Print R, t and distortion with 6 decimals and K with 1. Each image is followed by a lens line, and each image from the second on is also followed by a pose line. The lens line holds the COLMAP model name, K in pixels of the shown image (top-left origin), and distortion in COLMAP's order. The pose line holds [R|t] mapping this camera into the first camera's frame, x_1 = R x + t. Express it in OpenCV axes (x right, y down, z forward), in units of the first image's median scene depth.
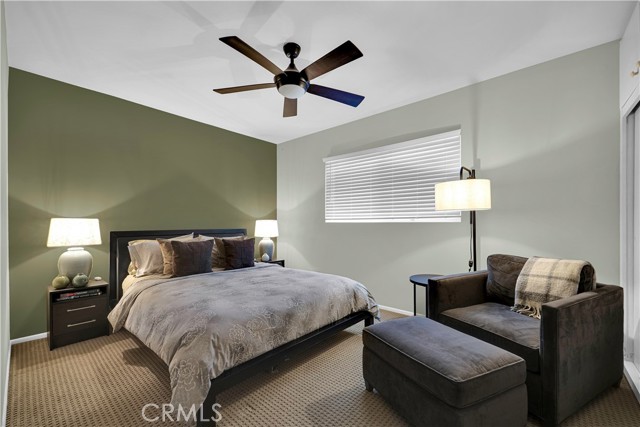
lens RADIAL K [[266.6, 0, 319.4], [0, 266.6, 218.0], [0, 0, 1]] dist [-0.003995, -0.002176]
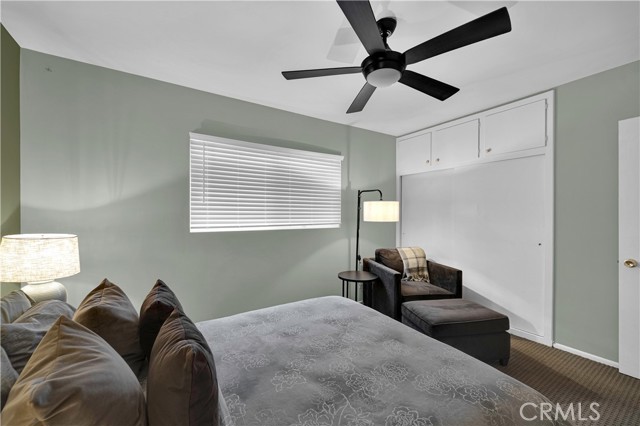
lens RADIAL K [[259.9, 0, 320.7], [0, 259.9, 213.8], [0, 0, 1]] dist [-0.002753, -0.000453]
pose [[0.269437, 0.005018, 0.963005, -0.581813], [-0.019505, 0.999810, 0.000247, -0.041387], [-0.962820, -0.018850, 0.269484, 0.618142]]
